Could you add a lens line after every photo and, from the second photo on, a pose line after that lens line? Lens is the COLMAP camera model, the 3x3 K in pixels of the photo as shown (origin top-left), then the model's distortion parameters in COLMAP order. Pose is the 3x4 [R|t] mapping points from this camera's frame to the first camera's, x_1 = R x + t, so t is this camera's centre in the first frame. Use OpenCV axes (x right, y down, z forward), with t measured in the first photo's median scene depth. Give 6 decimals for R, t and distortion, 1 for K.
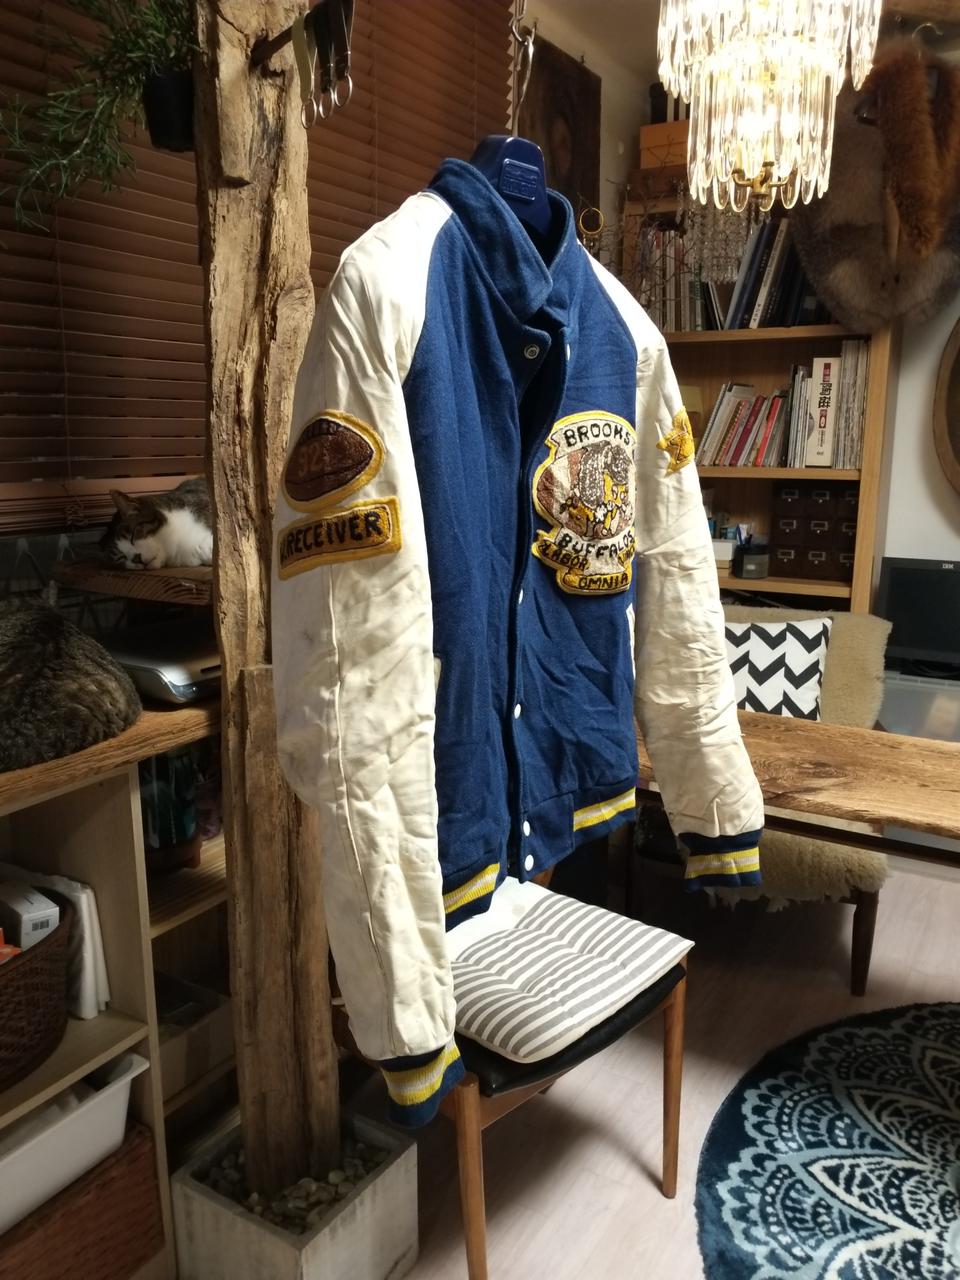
lens RADIAL K [[1016.7, 0, 478.3], [0, 1016.7, 633.3], [0, 0, 1]] dist [0.052099, -0.100559]
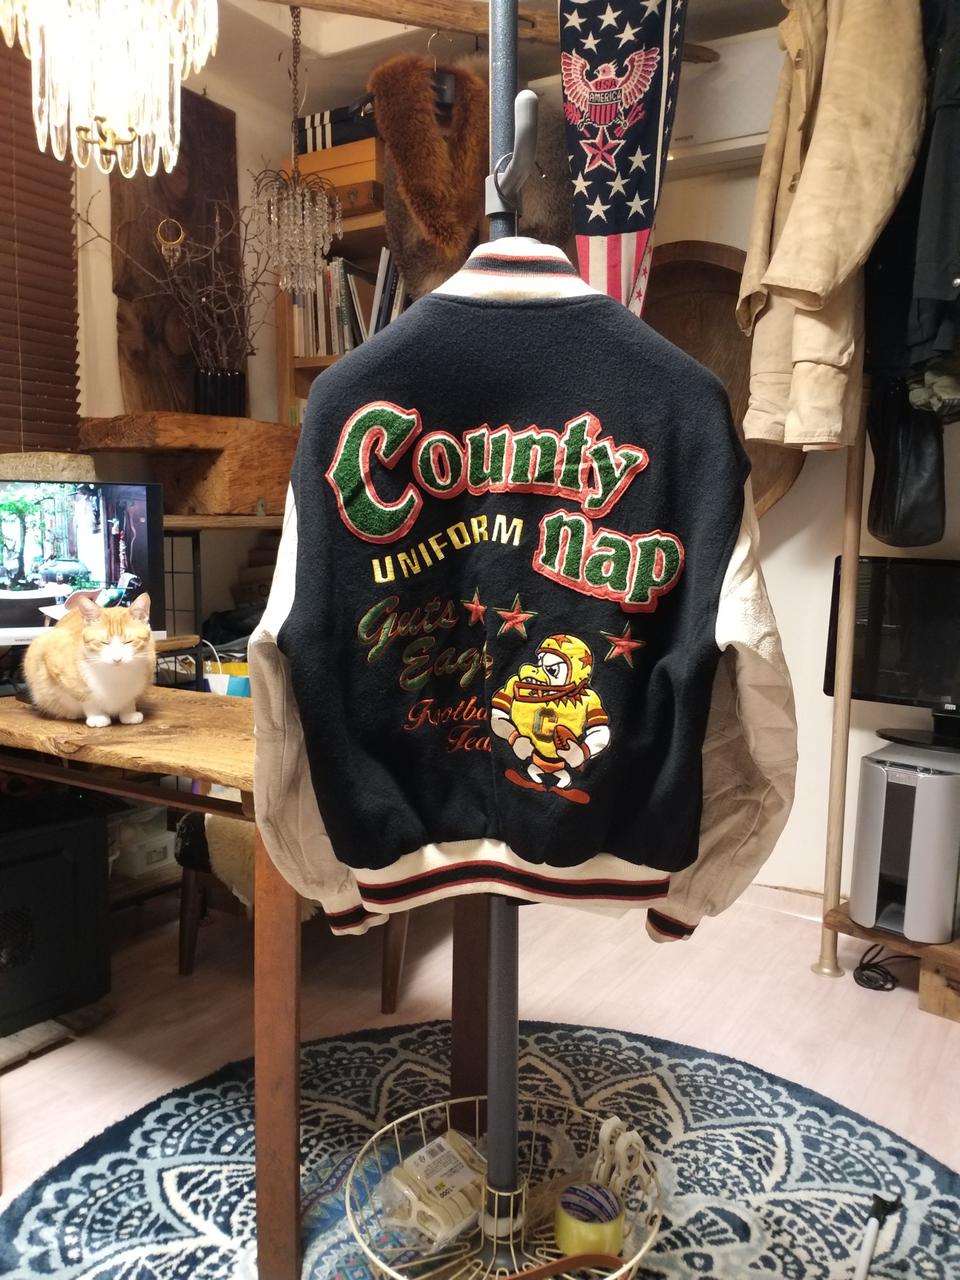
lens RADIAL K [[1016.7, 0, 493.6], [0, 1016.7, 633.3], [0, 0, 1]] dist [0.052099, -0.100559]
pose [[0.999992, 0.003592, 0.001909, 0.654385], [-0.003380, 0.994849, -0.101314, 0.143992], [-0.002263, 0.101306, 0.994853, 0.046315]]
